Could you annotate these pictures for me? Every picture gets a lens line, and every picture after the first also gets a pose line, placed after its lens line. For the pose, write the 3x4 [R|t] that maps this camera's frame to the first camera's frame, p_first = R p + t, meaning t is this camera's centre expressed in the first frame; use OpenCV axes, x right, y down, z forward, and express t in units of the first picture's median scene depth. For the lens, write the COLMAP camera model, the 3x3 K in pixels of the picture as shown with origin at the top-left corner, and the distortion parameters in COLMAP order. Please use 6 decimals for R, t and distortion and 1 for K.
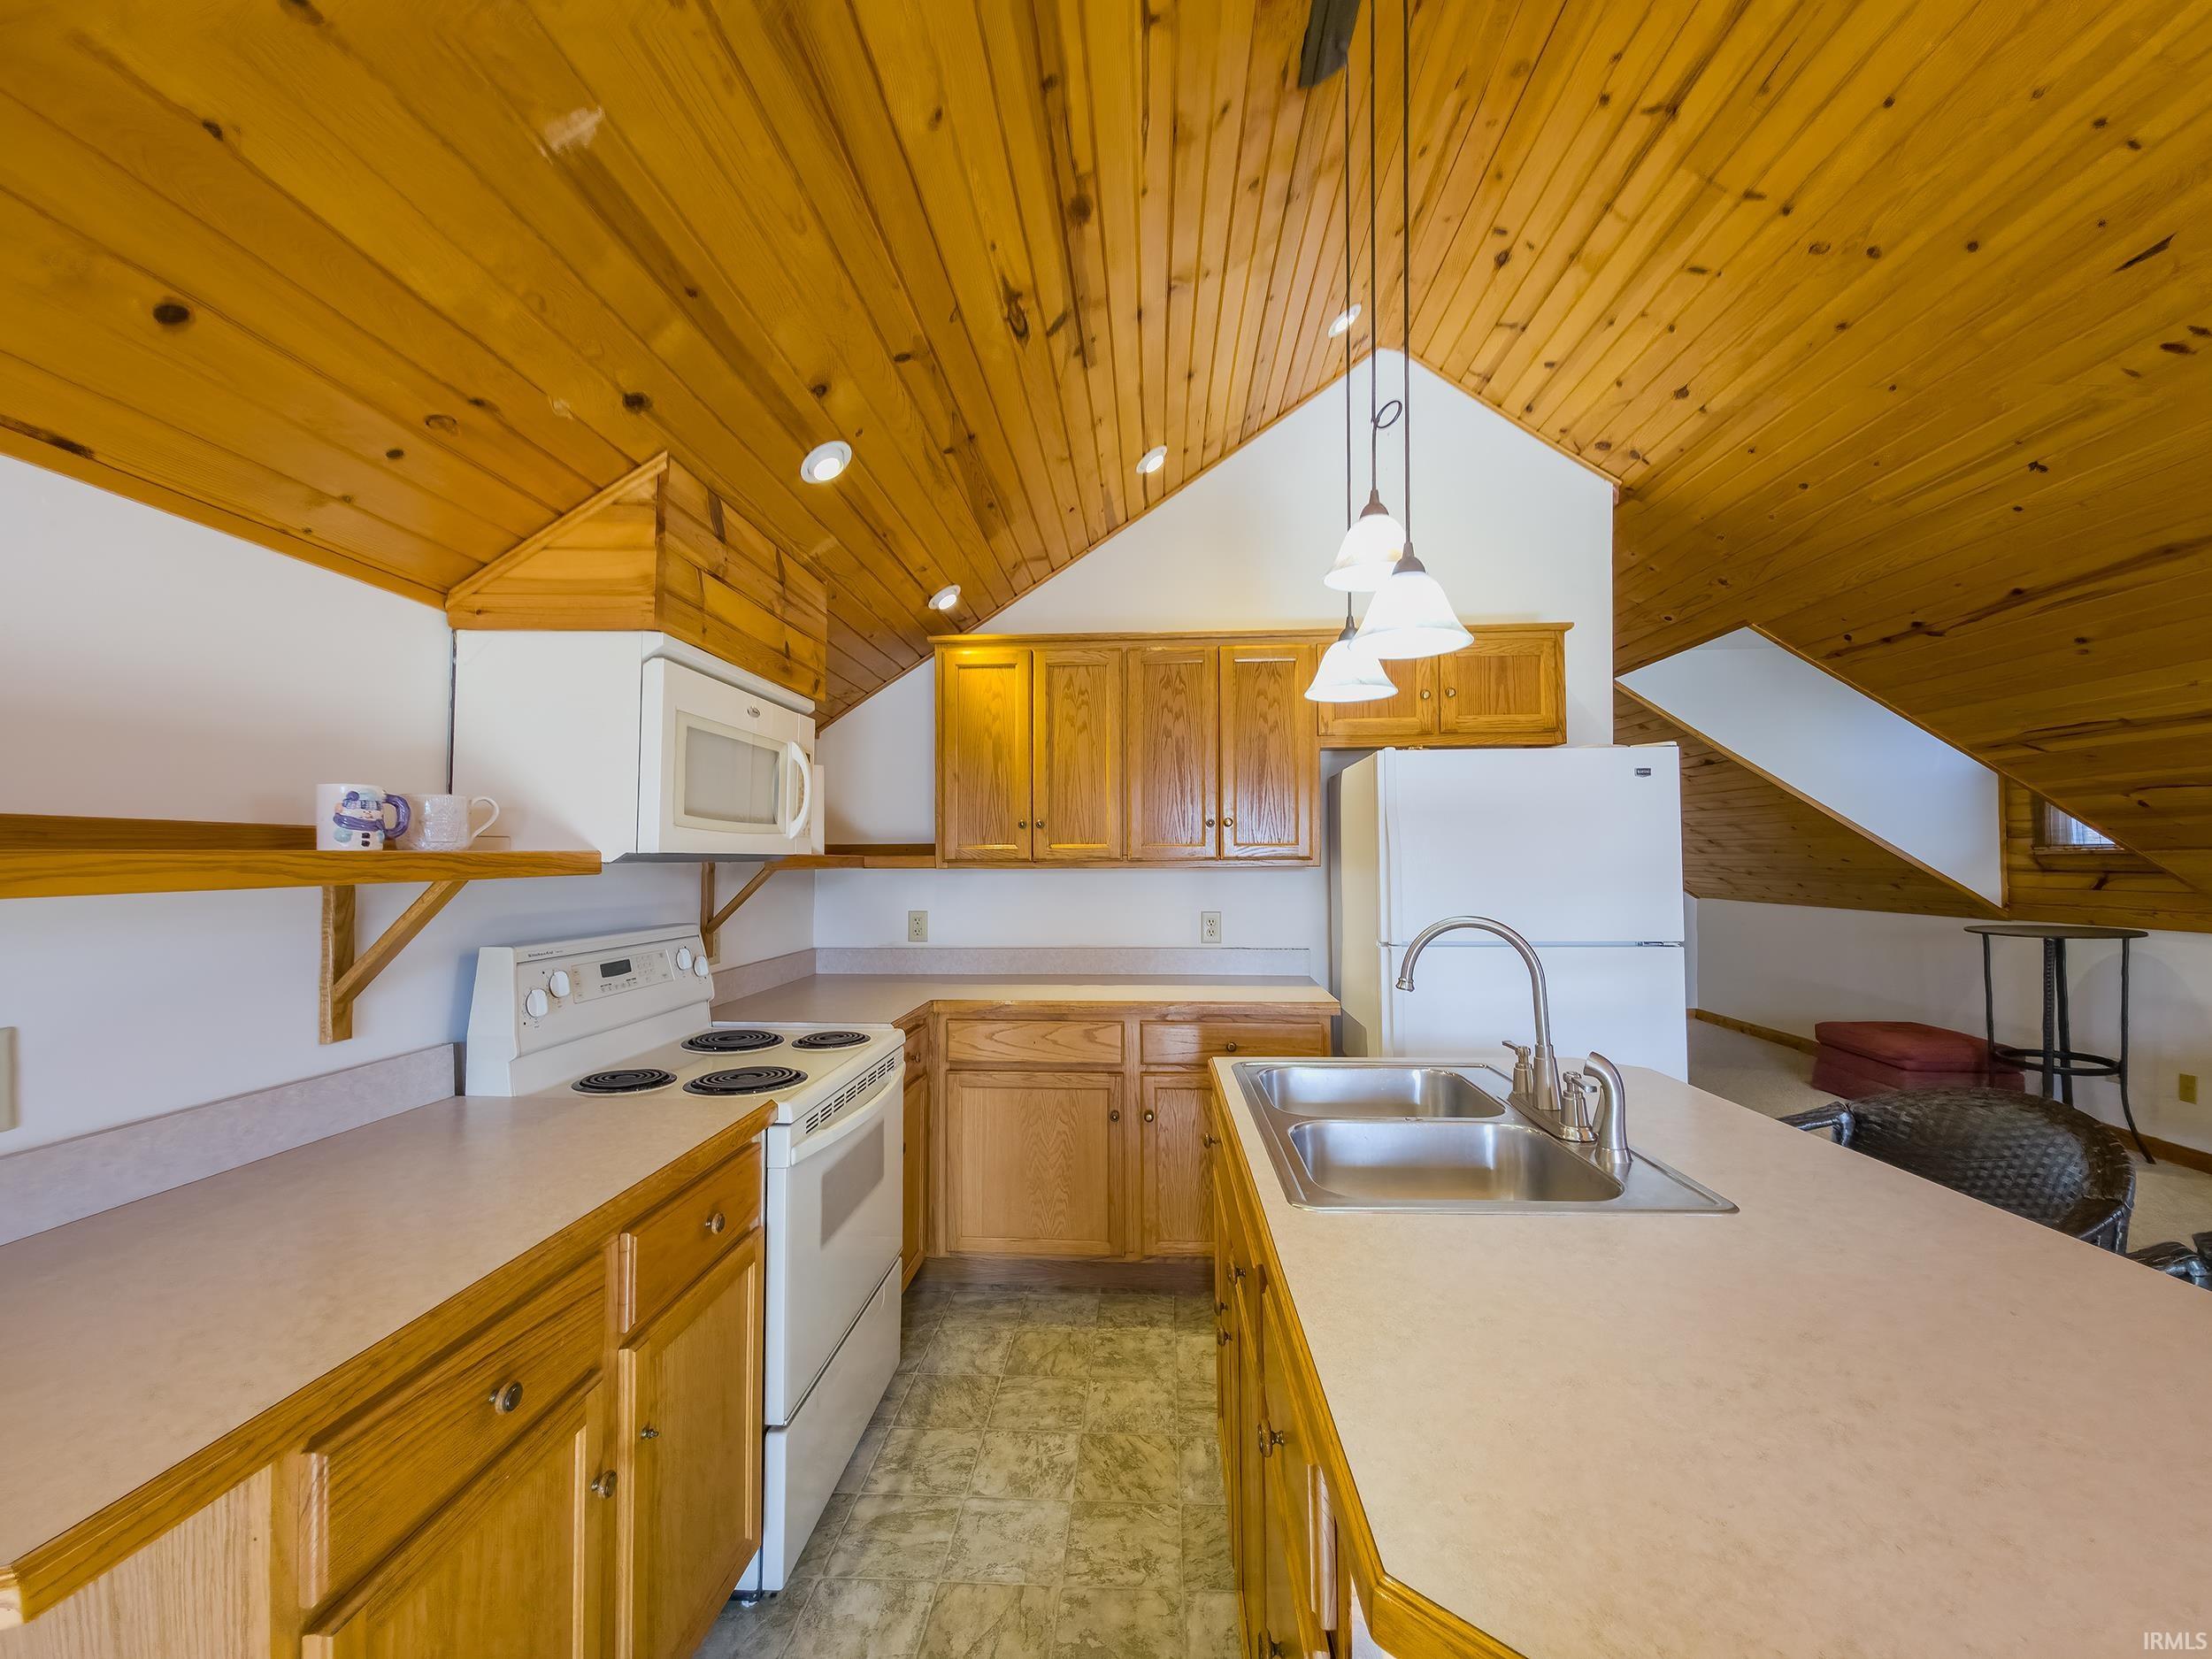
lens RADIAL K [[916.3, 0, 1106.0], [0, 916.3, 829.5], [0, 0, 1]] dist [0.015075, -0.010119]
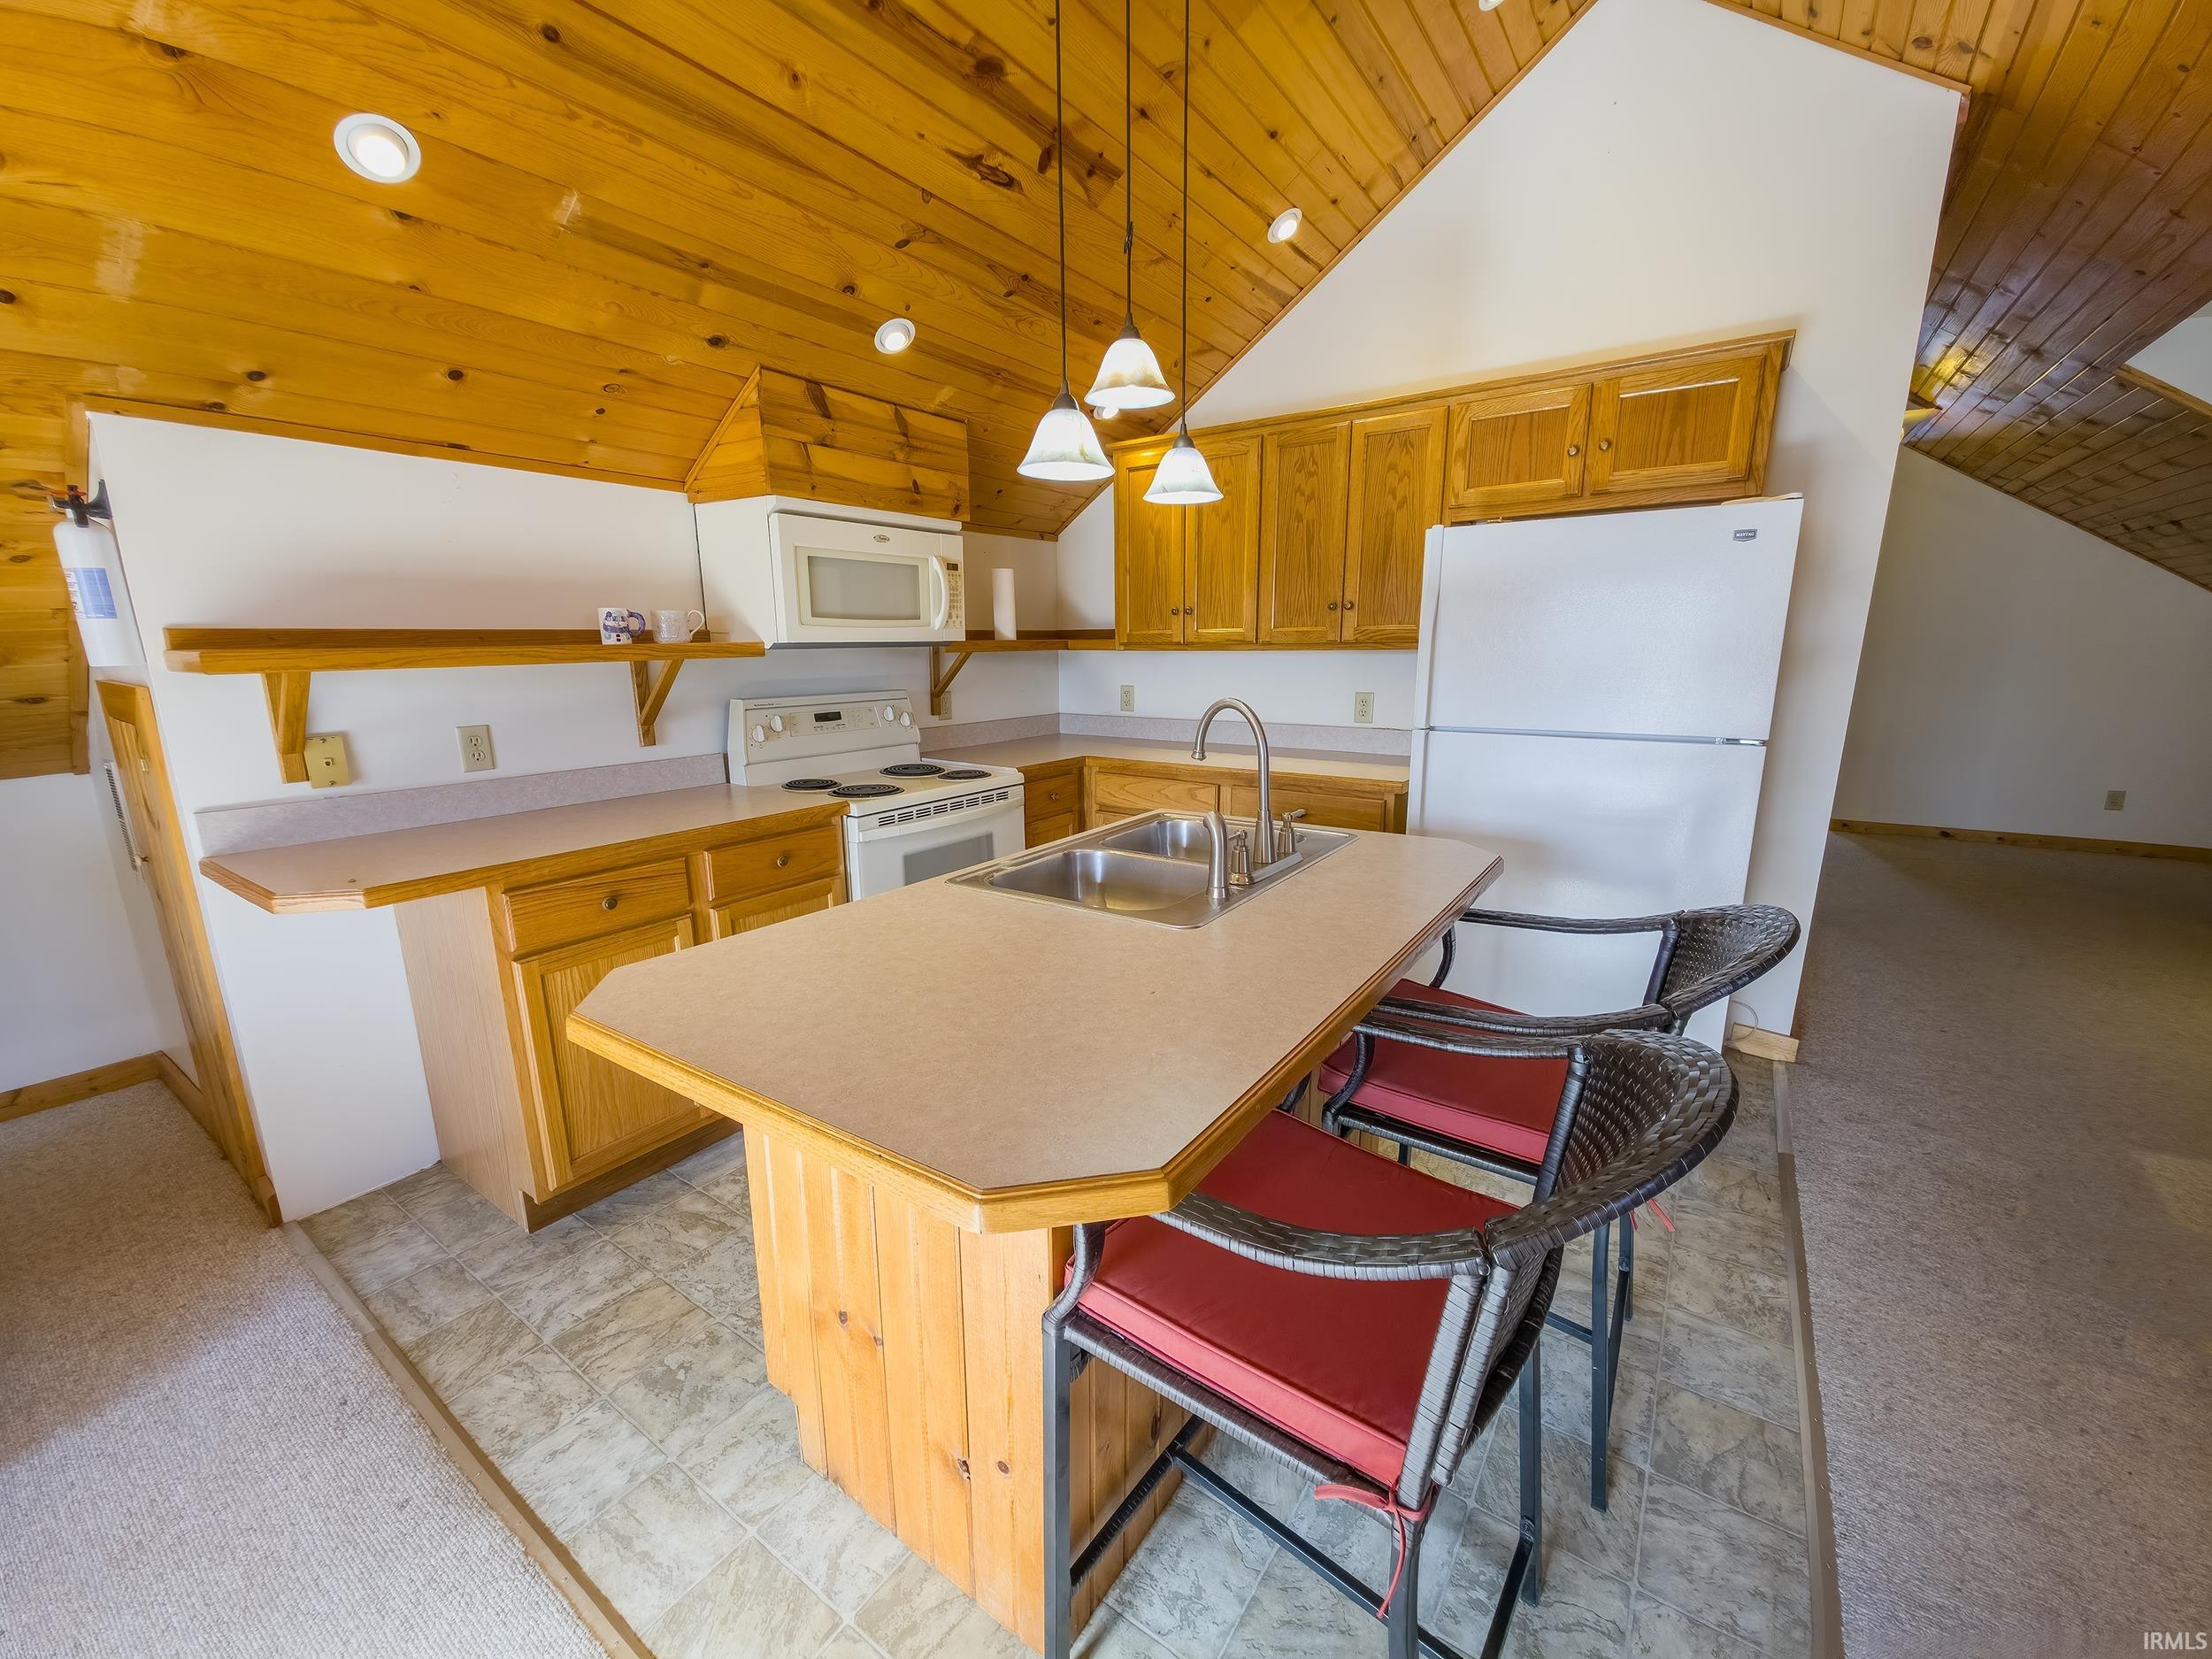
lens RADIAL K [[894.7, 0, 1106.0], [0, 894.7, 829.5], [0, 0, 1]] dist [-0.001504, -0.000409]
pose [[0.848643, 0.105583, -0.518322, 0.695411], [0.024293, 0.971064, 0.237582, -0.012629], [0.528408, -0.214214, 0.821521, -0.037376]]
